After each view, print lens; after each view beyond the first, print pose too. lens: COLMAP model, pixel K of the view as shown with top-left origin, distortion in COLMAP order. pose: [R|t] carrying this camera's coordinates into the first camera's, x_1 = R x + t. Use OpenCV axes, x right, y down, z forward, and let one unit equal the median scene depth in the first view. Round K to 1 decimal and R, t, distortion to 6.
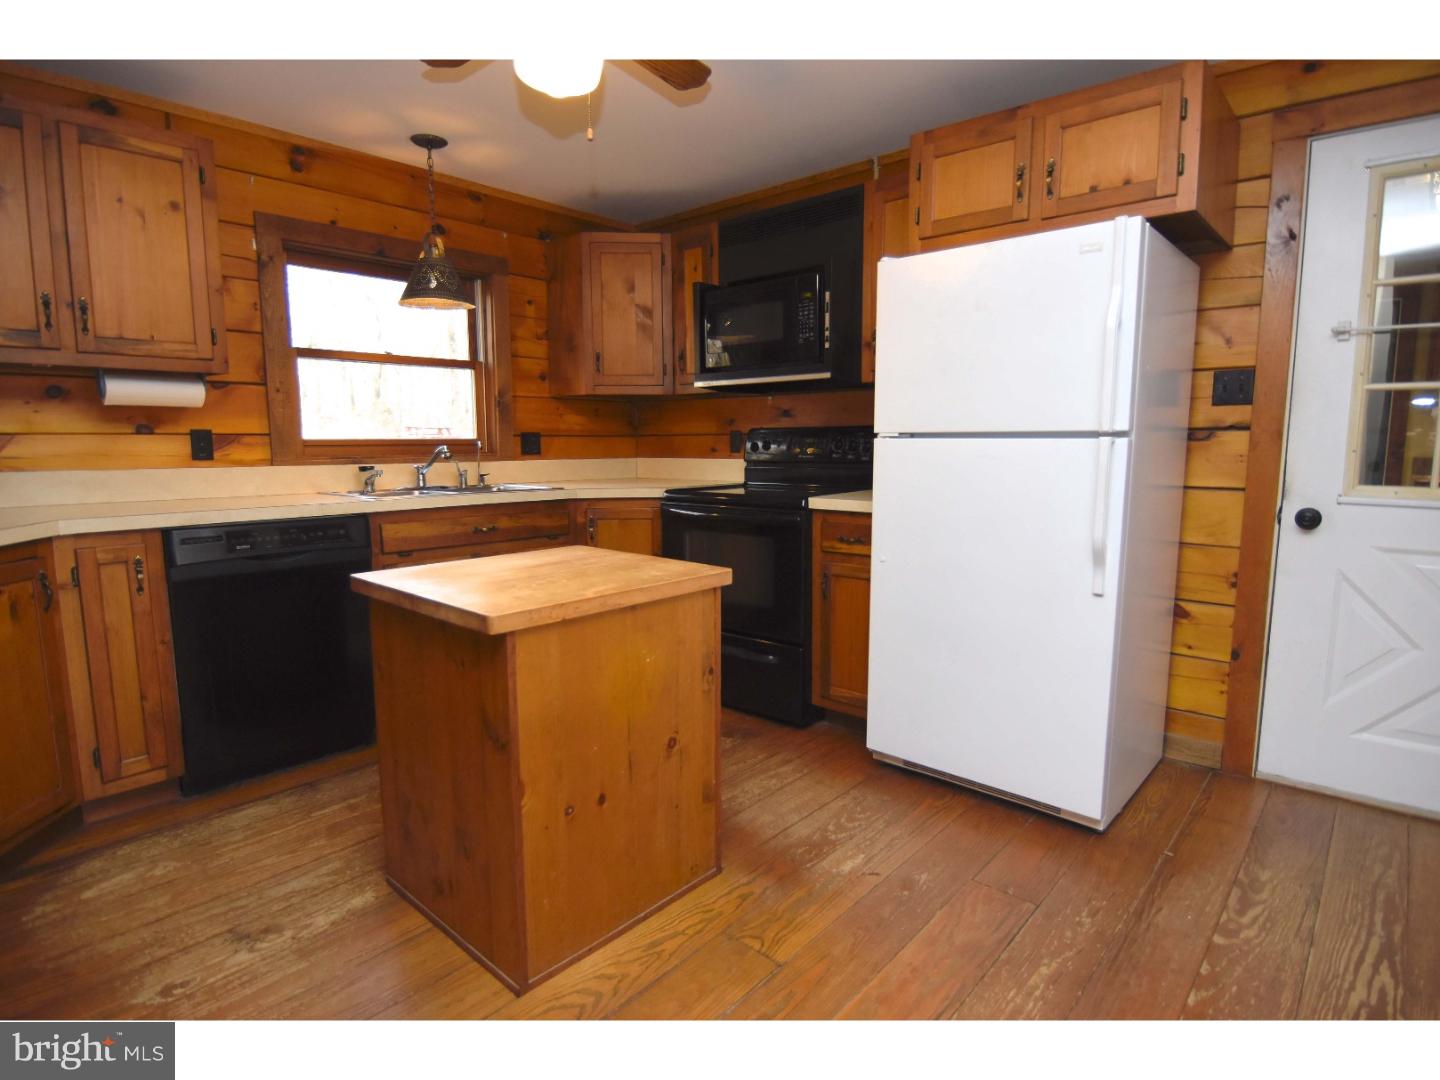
lens RADIAL K [[763.7, 0, 732.9], [0, 763.7, 545.8], [0, 0, 1]] dist [-0.010915, -0.006875]
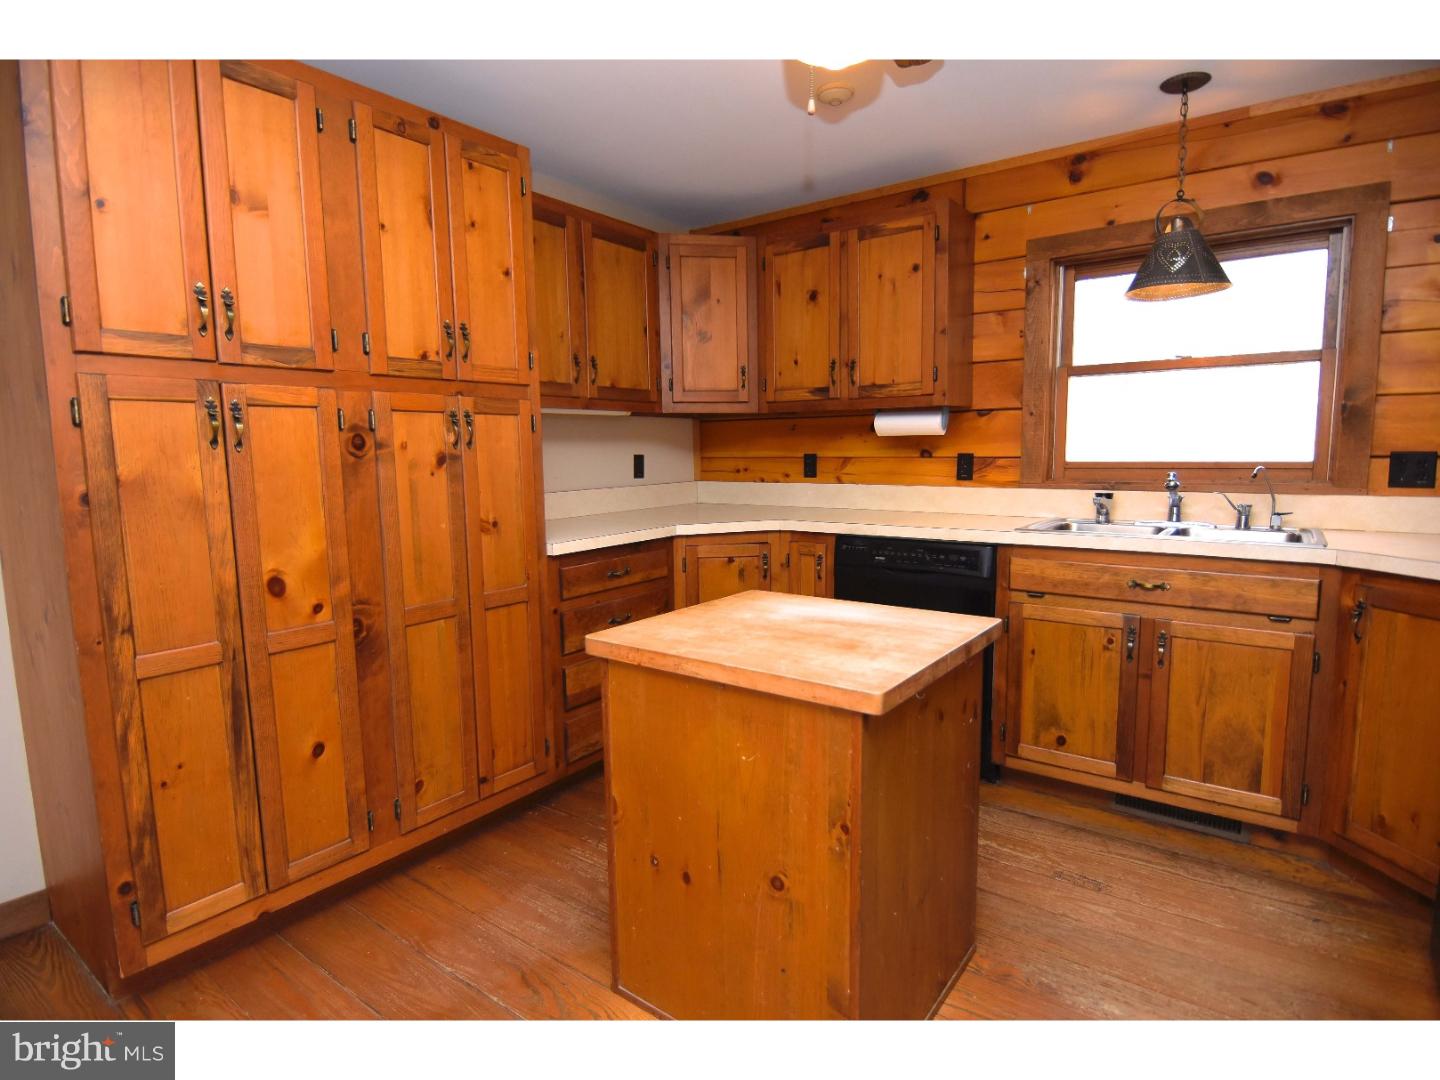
lens RADIAL K [[763.7, 0, 729.7], [0, 763.7, 548.6], [0, 0, 1]] dist [-0.010915, -0.006875]
pose [[0.089136, 0.125034, -0.988140, 0.422731], [-0.124642, 0.985691, 0.113481, -0.101502], [0.988190, 0.113048, 0.103445, 0.566688]]
